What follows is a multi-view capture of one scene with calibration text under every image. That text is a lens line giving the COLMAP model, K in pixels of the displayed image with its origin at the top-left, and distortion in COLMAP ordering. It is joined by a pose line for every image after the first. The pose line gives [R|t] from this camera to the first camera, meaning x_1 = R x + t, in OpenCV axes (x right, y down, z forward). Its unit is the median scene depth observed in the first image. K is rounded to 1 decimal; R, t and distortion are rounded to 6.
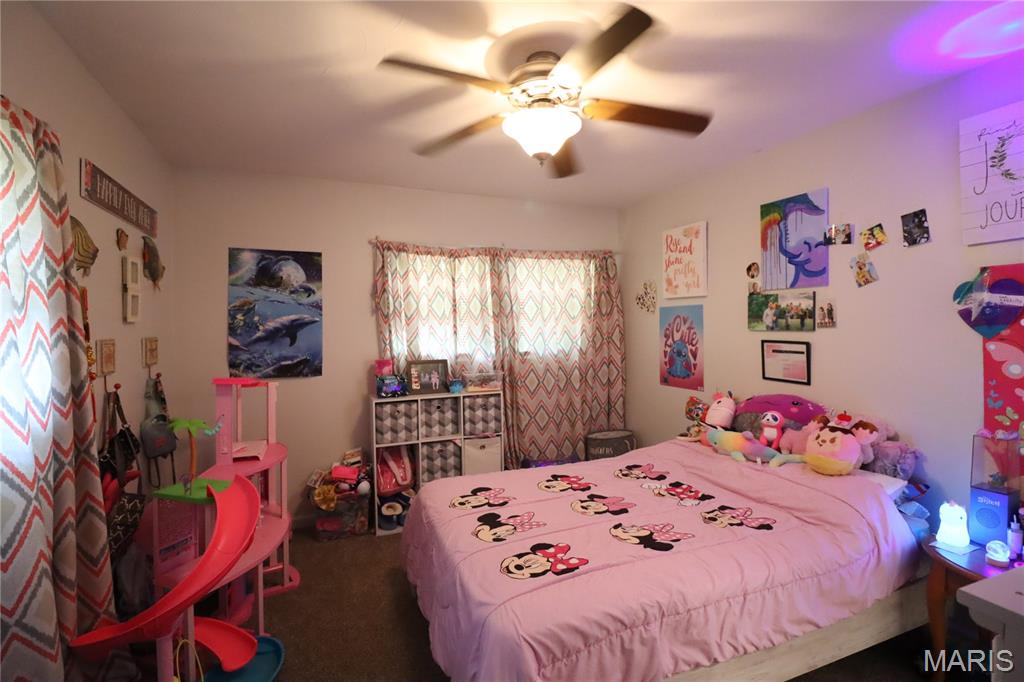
lens RADIAL K [[473.6, 0, 512.6], [0, 473.6, 330.3], [0, 0, 1]] dist [-0.001694, -0.015563]
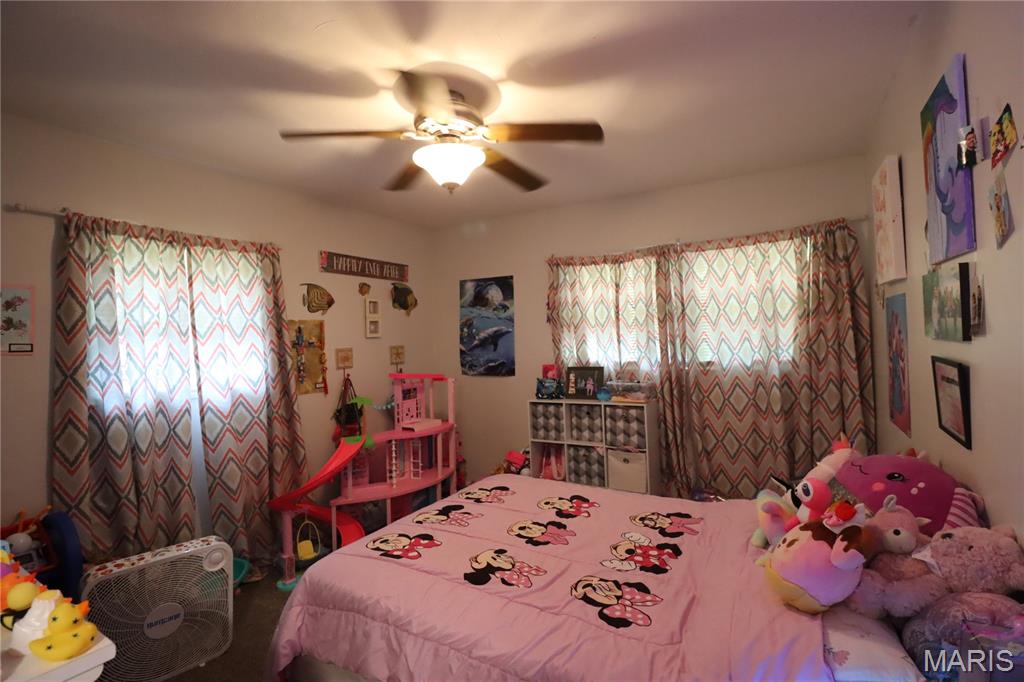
lens RADIAL K [[473.6, 0, 512.6], [0, 473.6, 330.3], [0, 0, 1]] dist [-0.001694, -0.015563]
pose [[0.614900, -0.018599, -0.788385, 0.567846], [0.020869, 0.999756, -0.007308, -0.013476], [0.788329, -0.011960, 0.615138, 0.246137]]
